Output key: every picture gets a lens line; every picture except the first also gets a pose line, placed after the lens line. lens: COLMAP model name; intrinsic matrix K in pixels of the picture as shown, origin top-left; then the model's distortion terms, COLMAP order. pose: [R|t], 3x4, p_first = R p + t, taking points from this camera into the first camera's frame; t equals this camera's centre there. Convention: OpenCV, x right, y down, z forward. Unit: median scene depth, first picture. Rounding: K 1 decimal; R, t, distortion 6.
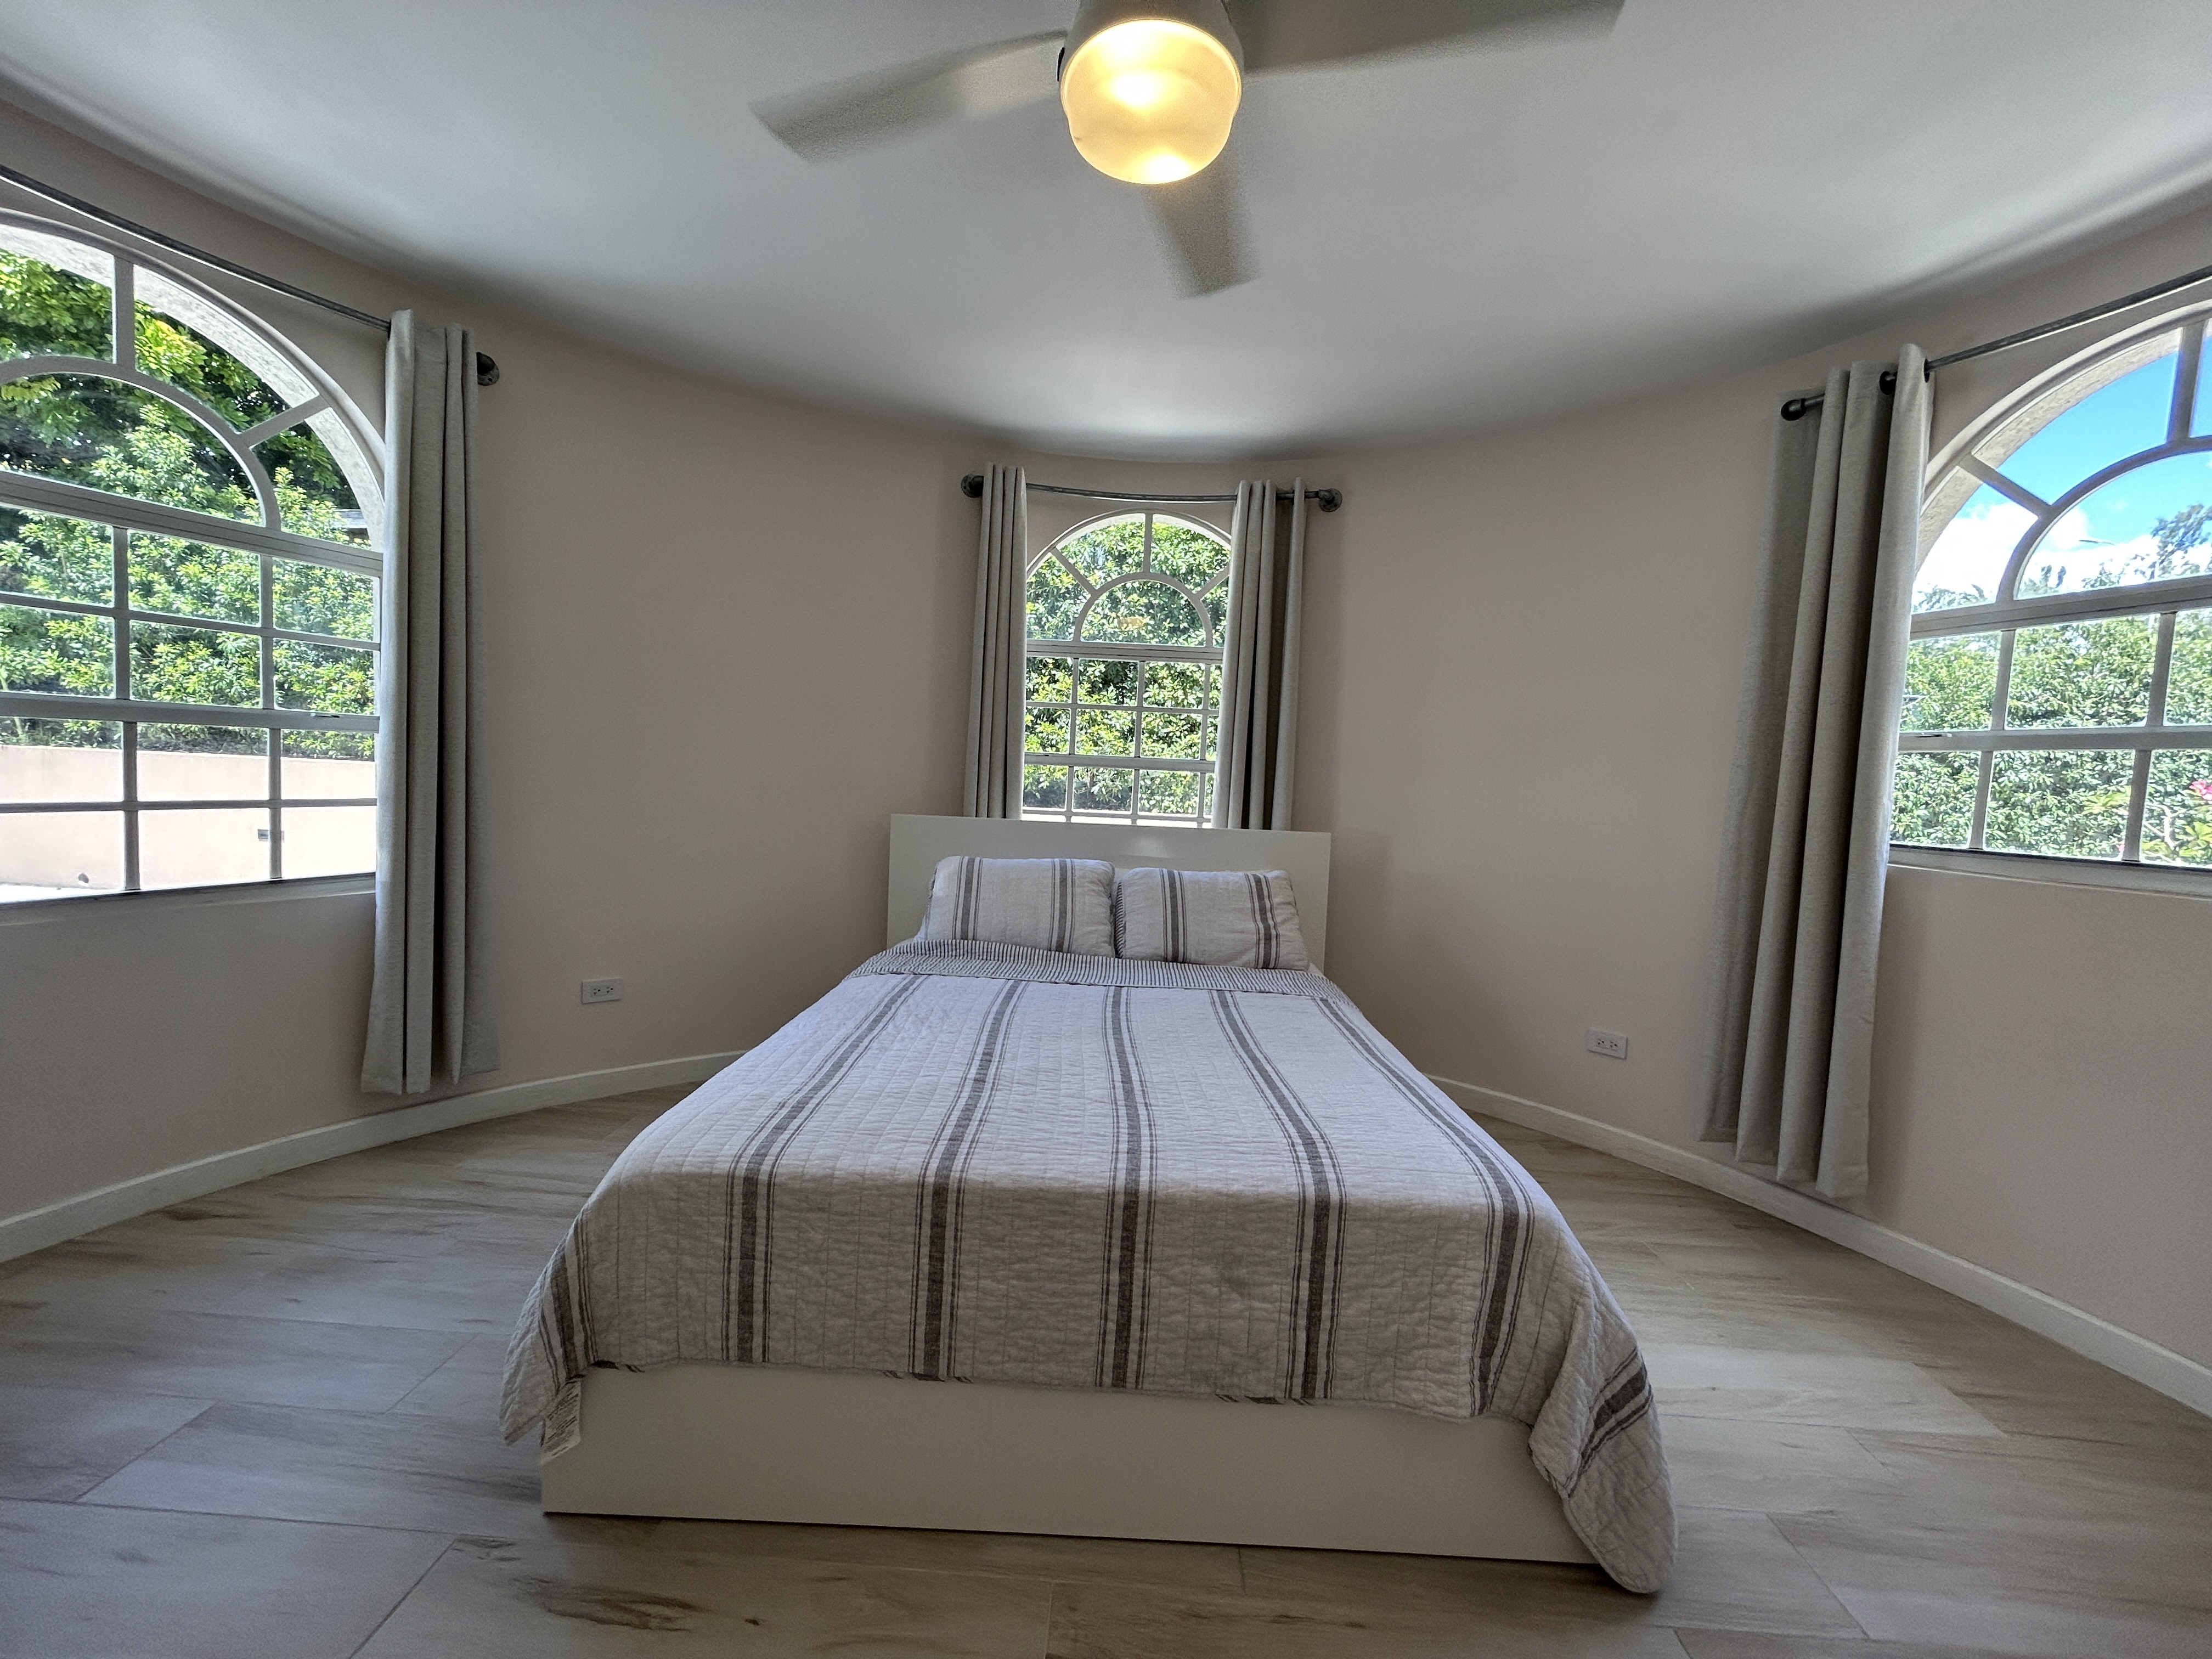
lens RADIAL K [[895.5, 0, 1110.4], [0, 895.5, 825.5], [0, 0, 1]] dist [-0.001337, 0.000355]
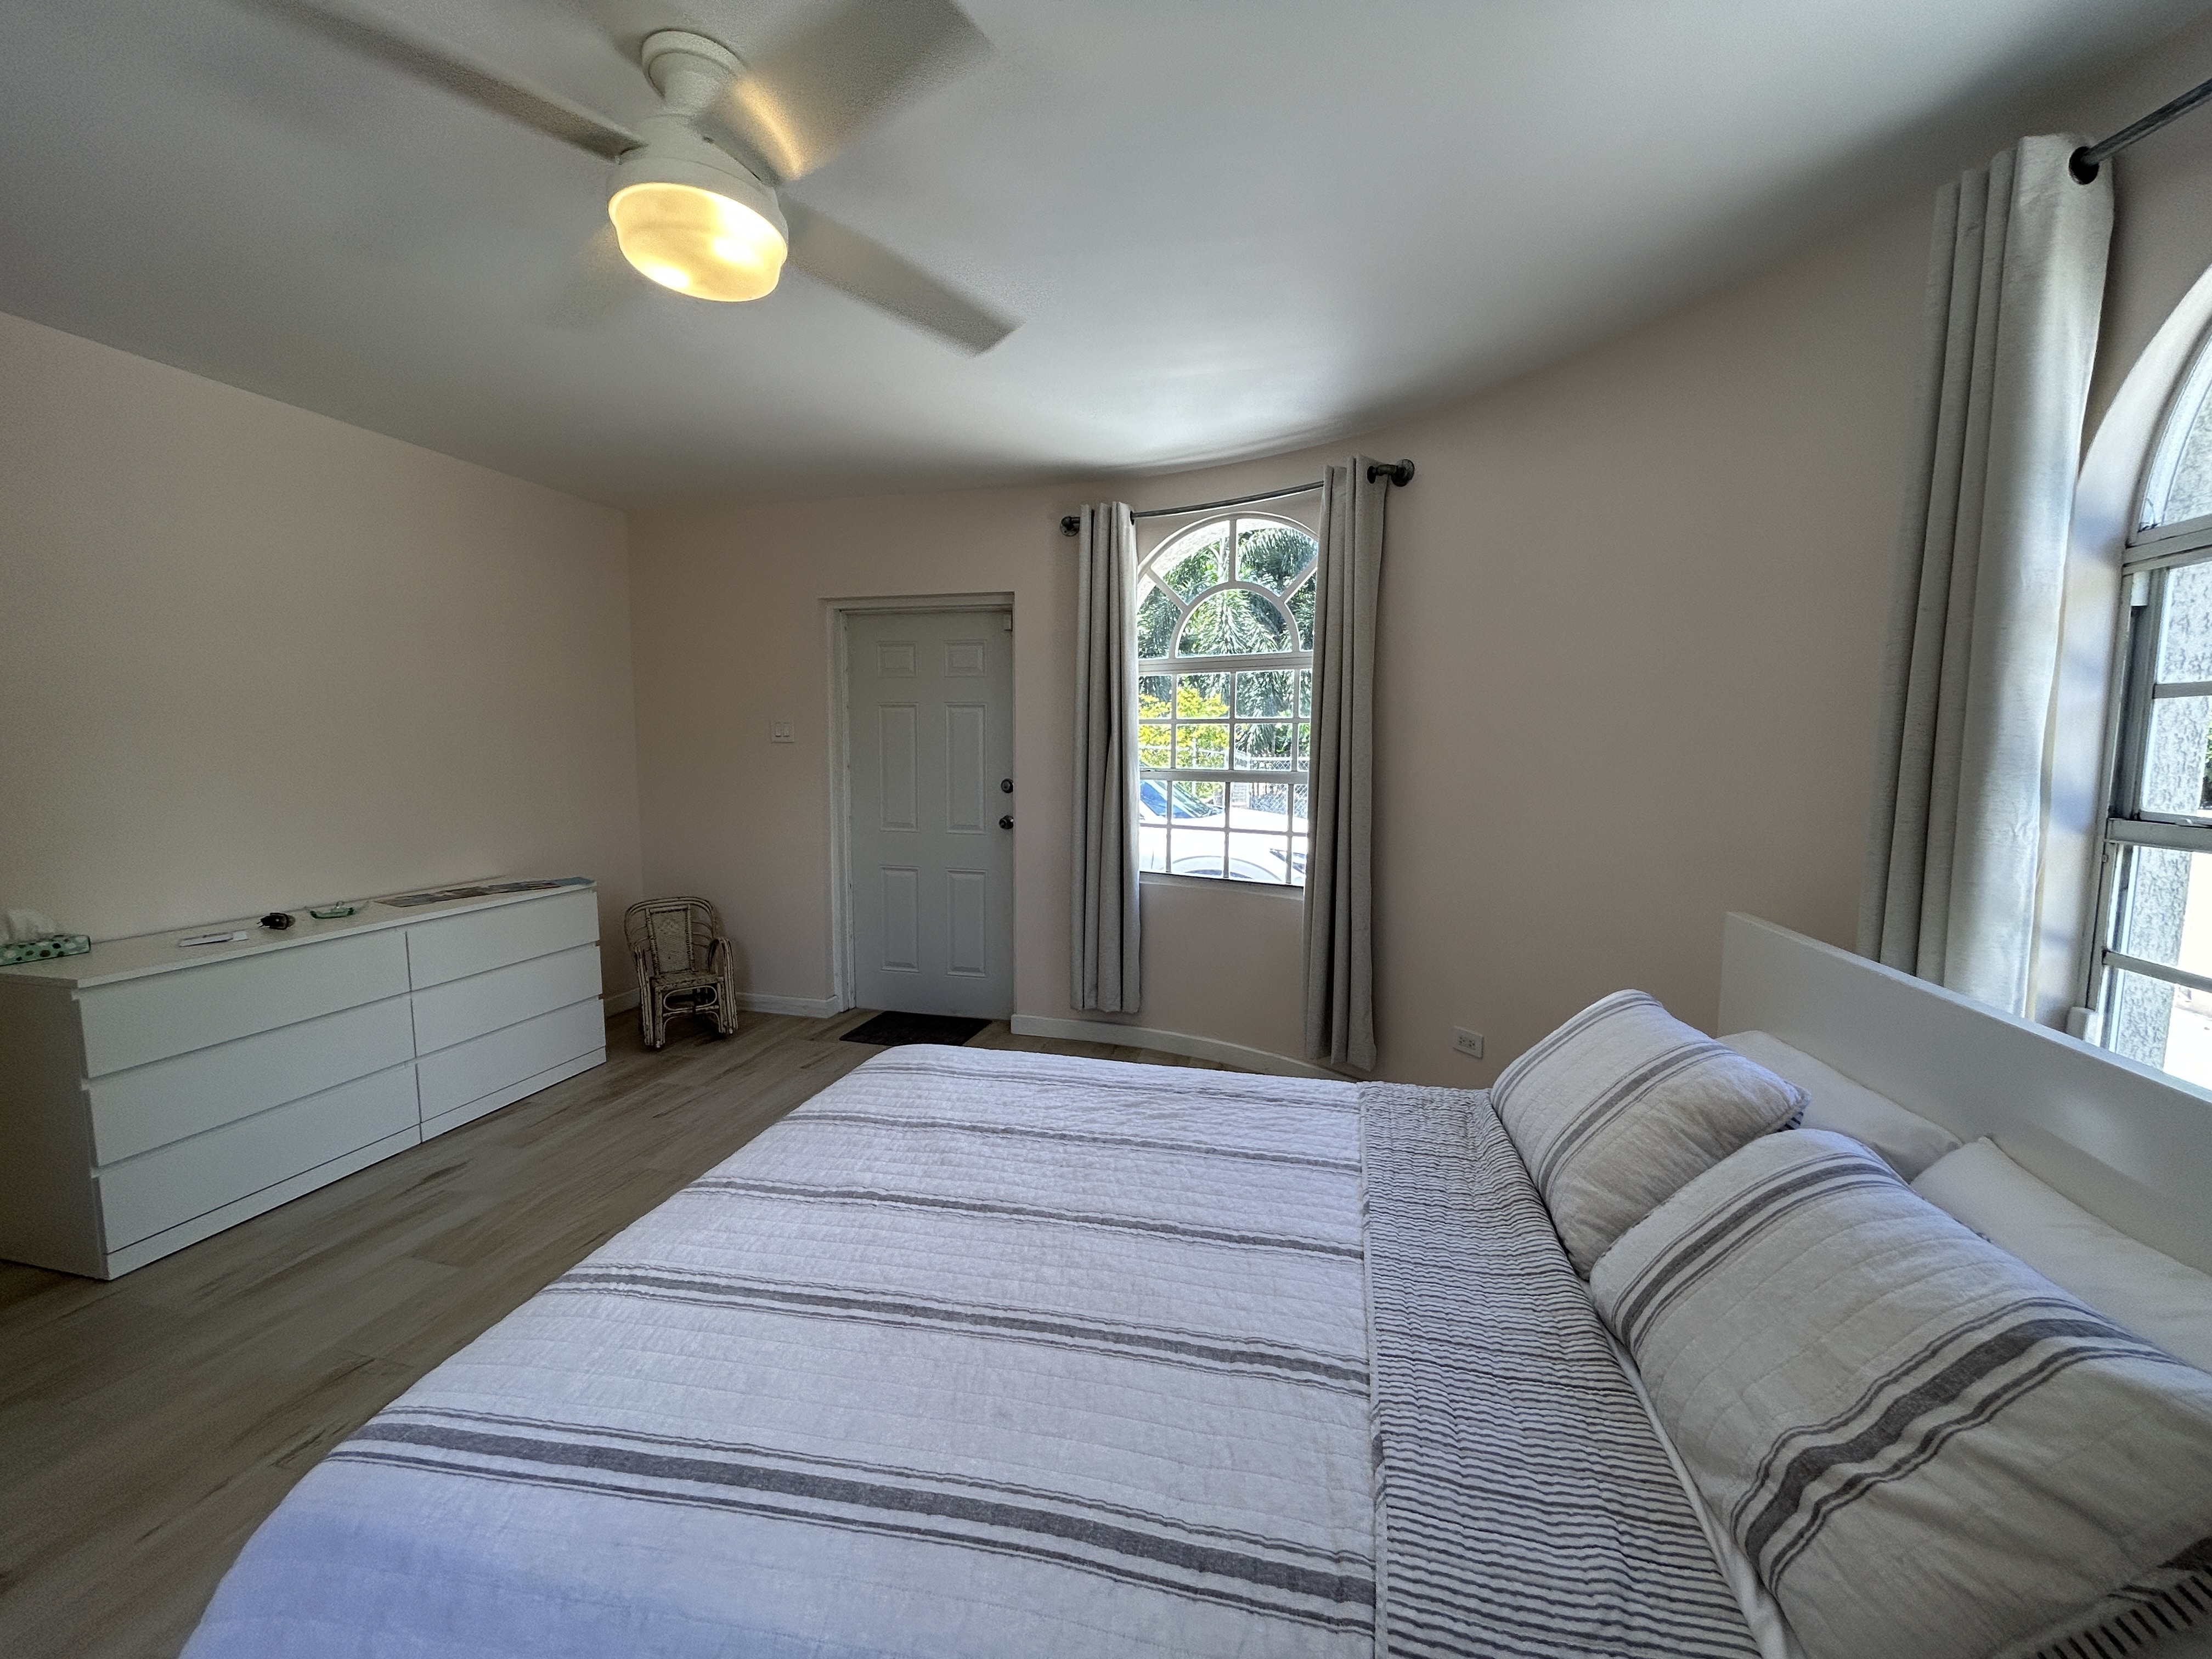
lens RADIAL K [[895.5, 0, 1110.4], [0, 895.5, 825.5], [0, 0, 1]] dist [-0.001337, 0.000355]
pose [[-0.210468, 0.039262, -0.976812, 0.684649], [-0.068996, 0.996105, 0.054904, -0.112882], [0.975163, 0.078952, -0.206939, 1.165790]]
